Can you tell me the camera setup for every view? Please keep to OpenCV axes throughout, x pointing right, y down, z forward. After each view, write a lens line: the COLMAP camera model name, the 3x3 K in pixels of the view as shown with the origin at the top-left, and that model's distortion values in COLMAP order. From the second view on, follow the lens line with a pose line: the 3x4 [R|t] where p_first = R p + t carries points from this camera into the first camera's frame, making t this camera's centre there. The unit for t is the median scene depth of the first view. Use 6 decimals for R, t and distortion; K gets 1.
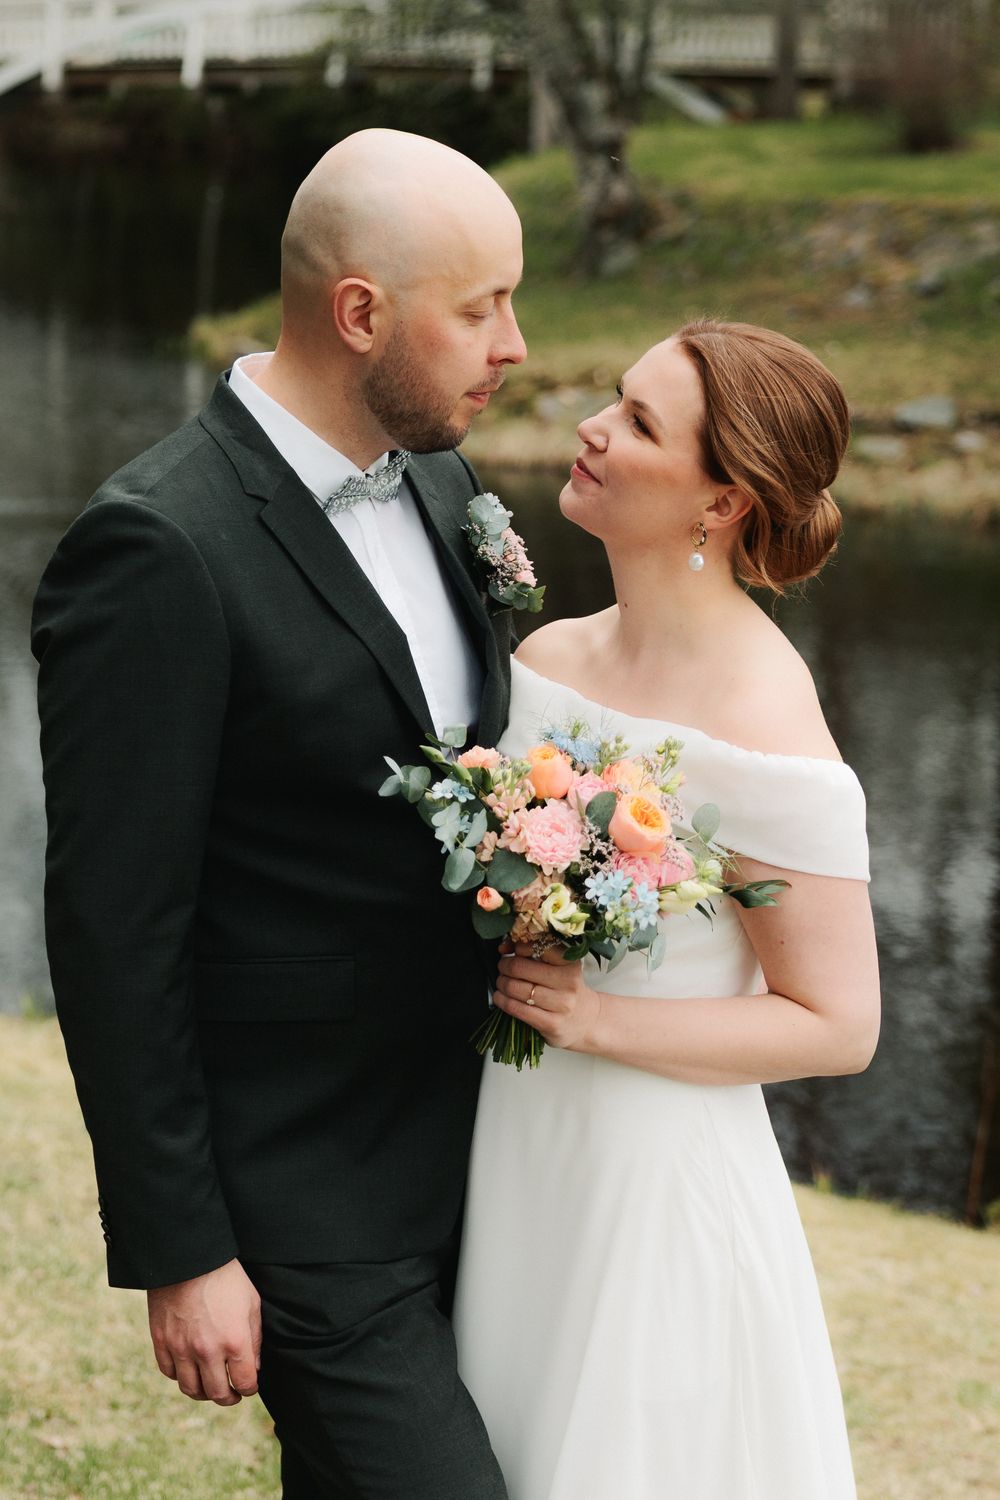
lens RADIAL K [[3223.6, 0, 392.5], [0, 3223.6, 747.6], [0, 0, 1]] dist [0.023117, 0.072803]
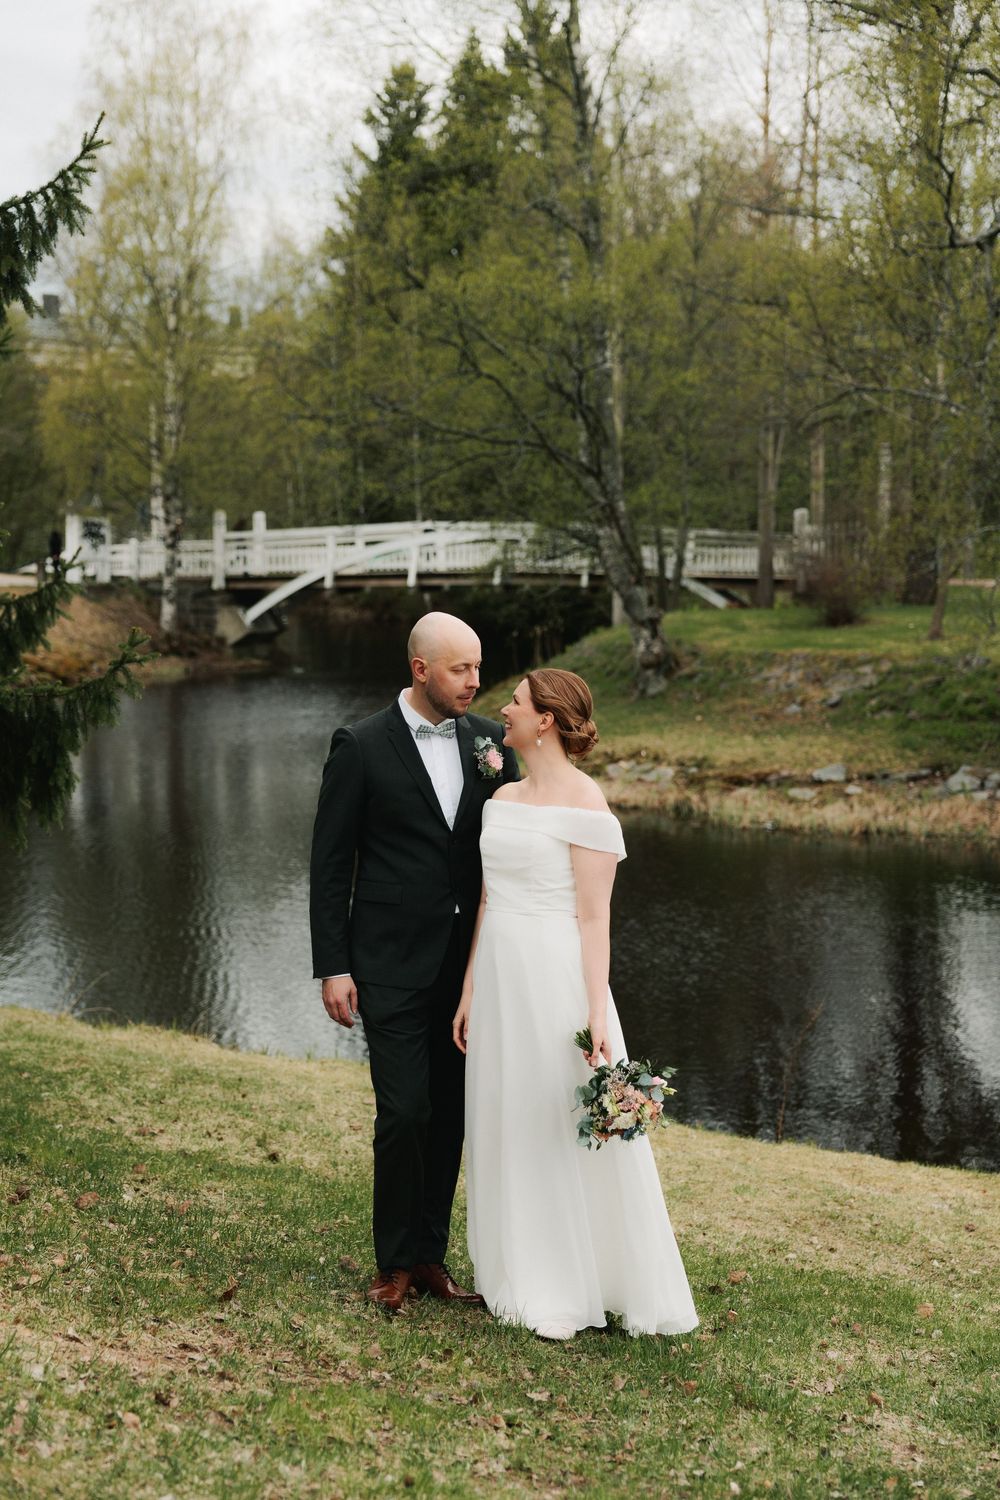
lens RADIAL K [[2184.2, 0, 505.2], [0, 2184.2, 746.8], [0, 0, 1]] dist [0.001614, -0.006872]
pose [[0.999752, 0.002419, -0.022134, 0.016770], [-0.005207, 0.991919, -0.126767, 0.030000], [0.021649, 0.126851, 0.991686, -0.159759]]
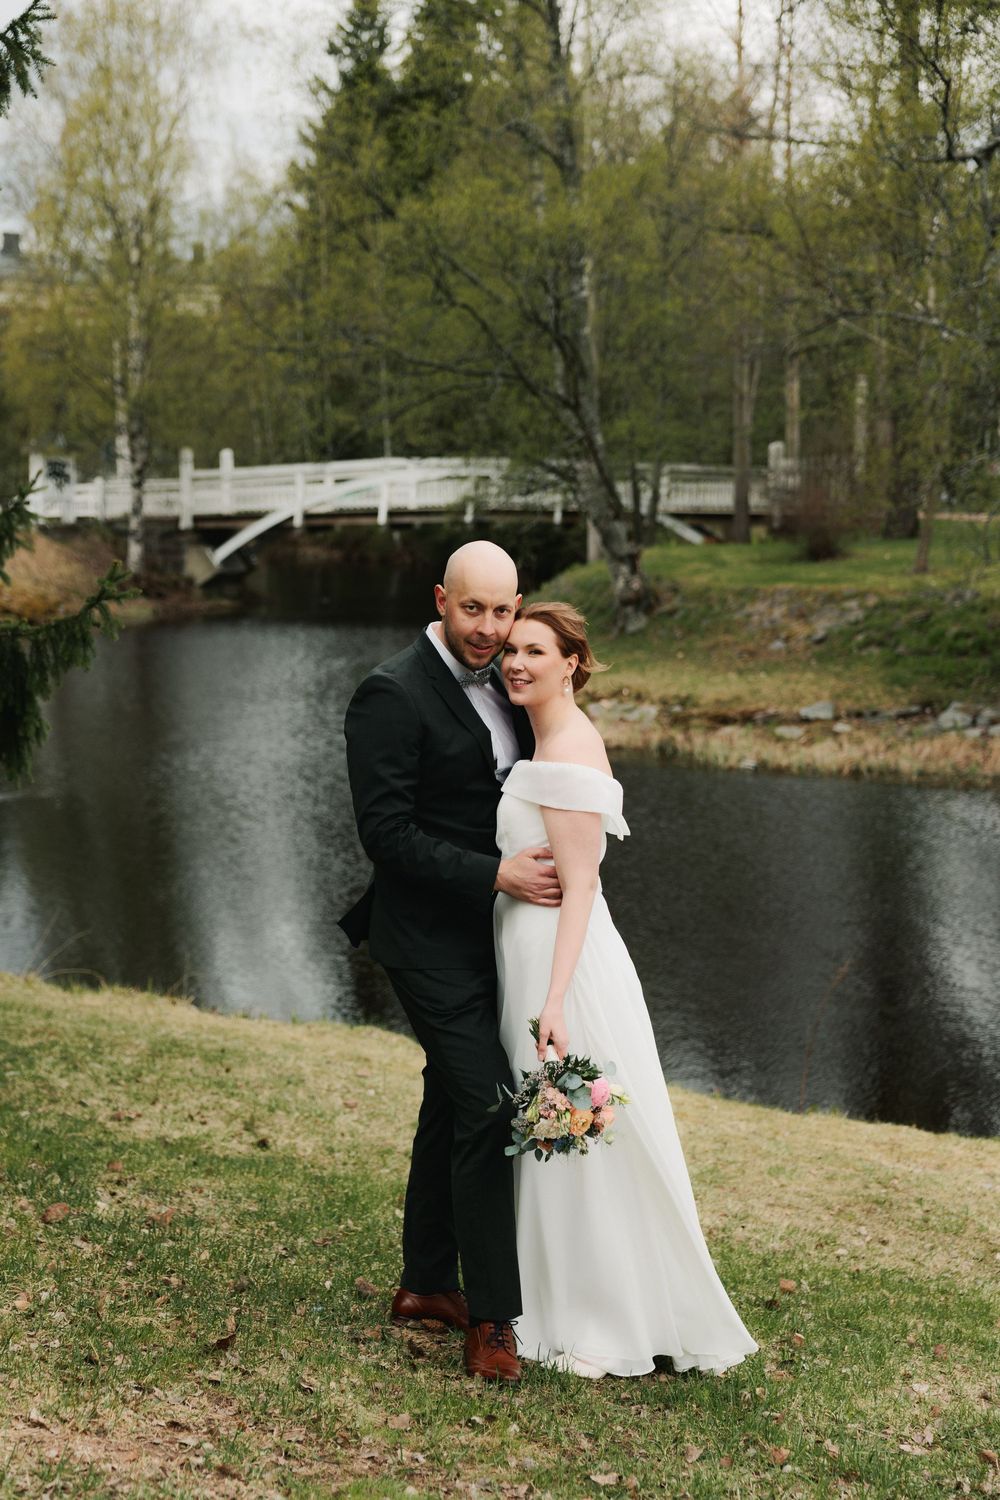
lens RADIAL K [[2130.7, 0, 488.4], [0, 2130.7, 751.1], [0, 0, 1]] dist [0.011738, 0.021870]
pose [[0.999916, -0.005685, -0.011623, 0.006136], [0.004541, 0.995355, -0.096164, 0.022414], [0.012116, 0.096103, 0.995298, -0.105122]]
